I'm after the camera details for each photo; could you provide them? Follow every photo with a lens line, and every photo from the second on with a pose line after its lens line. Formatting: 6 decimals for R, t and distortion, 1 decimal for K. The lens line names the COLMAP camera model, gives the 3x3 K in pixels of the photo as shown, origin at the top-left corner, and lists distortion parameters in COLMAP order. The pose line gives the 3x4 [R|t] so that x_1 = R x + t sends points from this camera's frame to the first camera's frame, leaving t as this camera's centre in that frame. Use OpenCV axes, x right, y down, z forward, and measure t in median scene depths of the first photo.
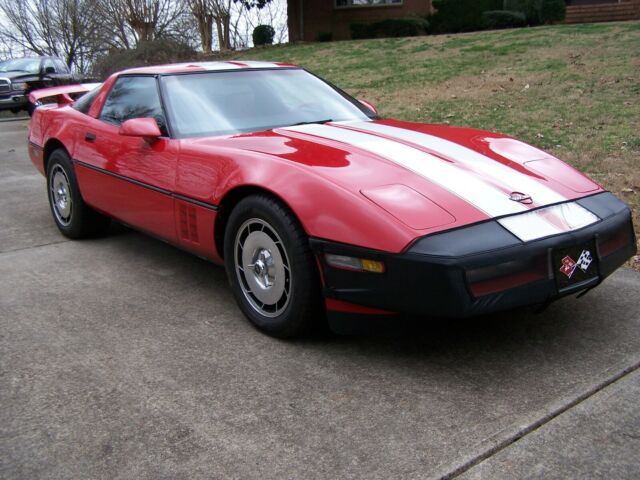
lens RADIAL K [[736.3, 0, 320.0], [0, 736.3, 240.0], [0, 0, 1]] dist [-0.234490, 0.388872]
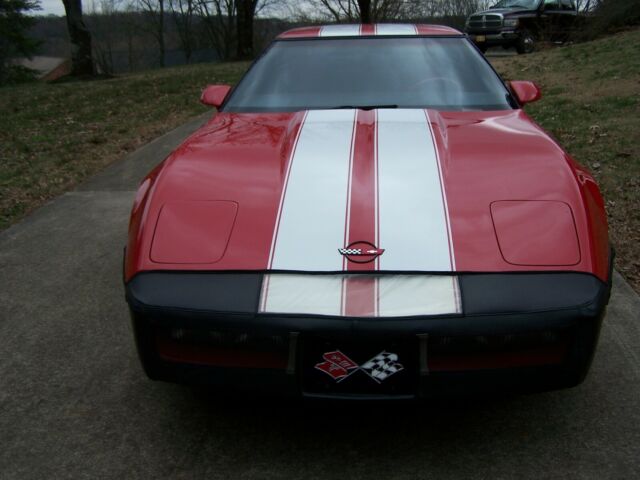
lens RADIAL K [[736.3, 0, 320.0], [0, 736.3, 240.0], [0, 0, 1]] dist [-0.234490, 0.388872]
pose [[0.728015, 0.216855, -0.650360, 0.732103], [-0.157301, 0.976182, 0.149413, -0.174463], [0.667271, -0.006473, 0.744787, 0.458499]]
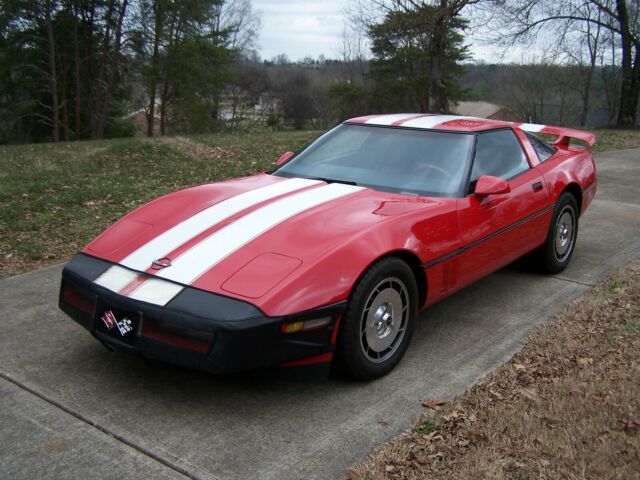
lens RADIAL K [[736.3, 0, 320.0], [0, 736.3, 240.0], [0, 0, 1]] dist [-0.234490, 0.388872]
pose [[0.207778, 0.261088, -0.942688, 1.470389], [-0.251701, 0.945540, 0.206401, -0.413058], [0.945238, 0.194390, 0.262179, 0.957105]]
